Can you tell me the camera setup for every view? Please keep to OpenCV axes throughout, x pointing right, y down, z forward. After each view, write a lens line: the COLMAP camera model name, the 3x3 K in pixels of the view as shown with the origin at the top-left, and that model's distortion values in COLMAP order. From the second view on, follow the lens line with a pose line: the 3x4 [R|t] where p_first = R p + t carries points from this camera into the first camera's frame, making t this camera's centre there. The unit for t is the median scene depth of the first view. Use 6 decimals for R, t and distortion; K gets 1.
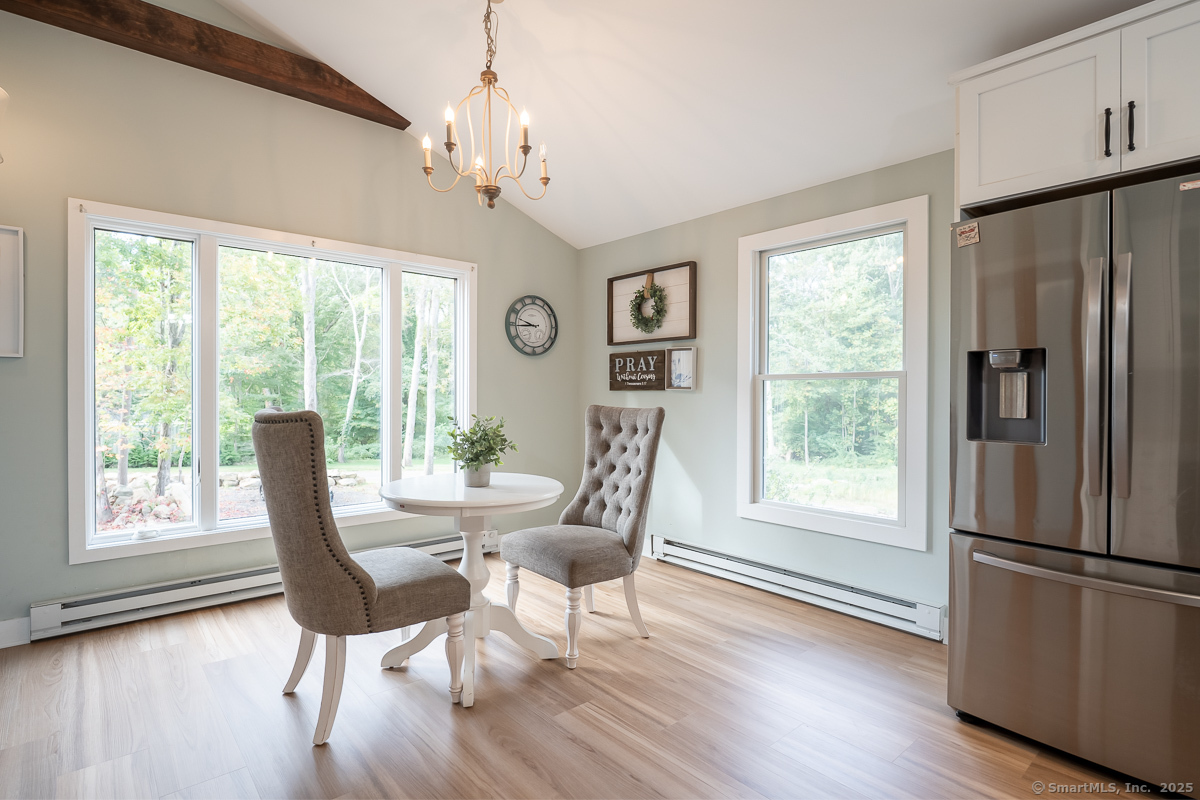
lens RADIAL K [[580.8, 0, 615.6], [0, 580.8, 395.9], [0, 0, 1]] dist [0.000245, 0.000043]
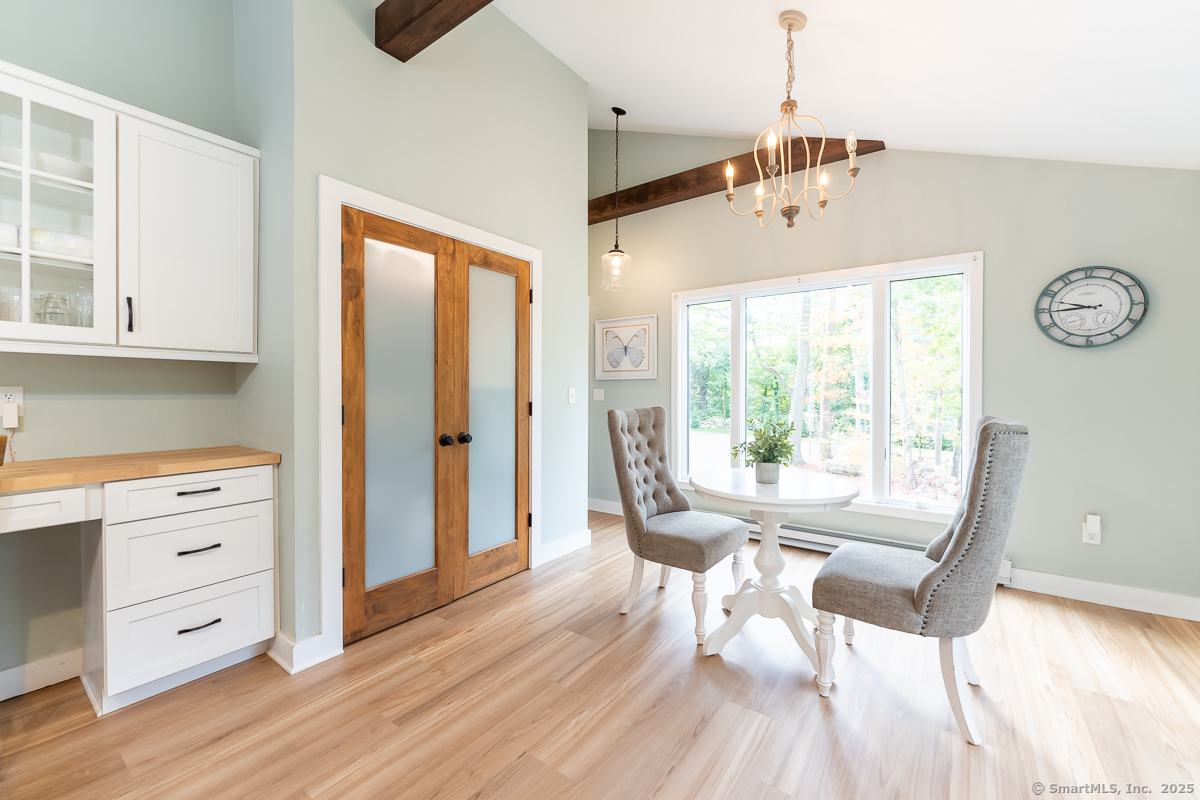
lens RADIAL K [[483.8, 0, 604.6], [0, 483.8, 396.3], [0, 0, 1]] dist [-0.000671, 0.000118]
pose [[0.234756, 0.005176, -0.972041, 0.323771], [-0.002028, 0.999986, 0.004835, -0.008705], [0.972052, 0.000836, 0.234763, 0.258063]]
